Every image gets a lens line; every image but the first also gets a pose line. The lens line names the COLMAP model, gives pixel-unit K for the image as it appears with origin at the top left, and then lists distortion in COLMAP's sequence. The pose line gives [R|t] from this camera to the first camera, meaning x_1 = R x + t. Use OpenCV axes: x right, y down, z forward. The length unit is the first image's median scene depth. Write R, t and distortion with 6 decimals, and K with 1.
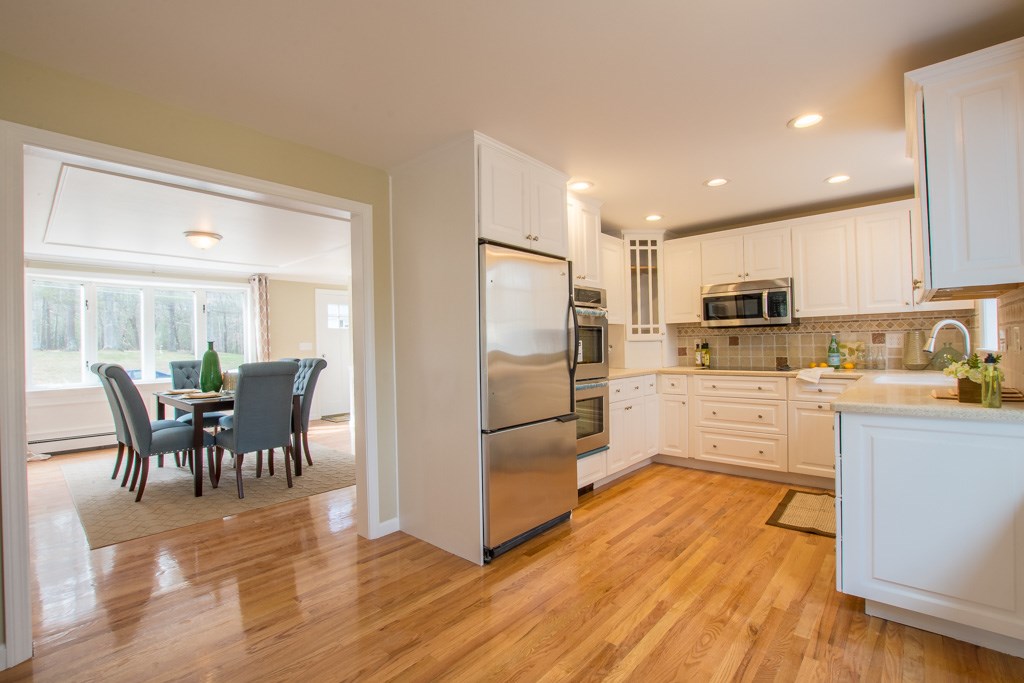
lens RADIAL K [[459.3, 0, 509.3], [0, 459.3, 342.6], [0, 0, 1]] dist [-0.038988, 0.005302]
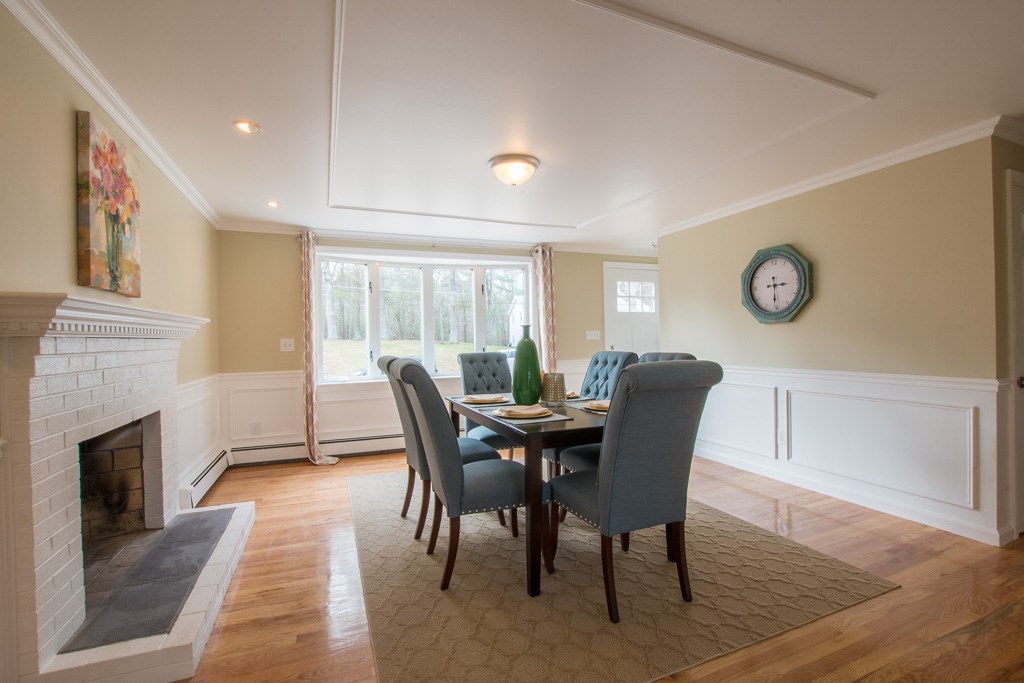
lens RADIAL K [[459.3, 0, 509.3], [0, 459.3, 342.6], [0, 0, 1]] dist [-0.038988, 0.005302]
pose [[0.896807, 0.007461, -0.442359, -0.369094], [0.000865, 0.999826, 0.018616, 0.009611], [0.442422, -0.017078, 0.896645, 0.376291]]
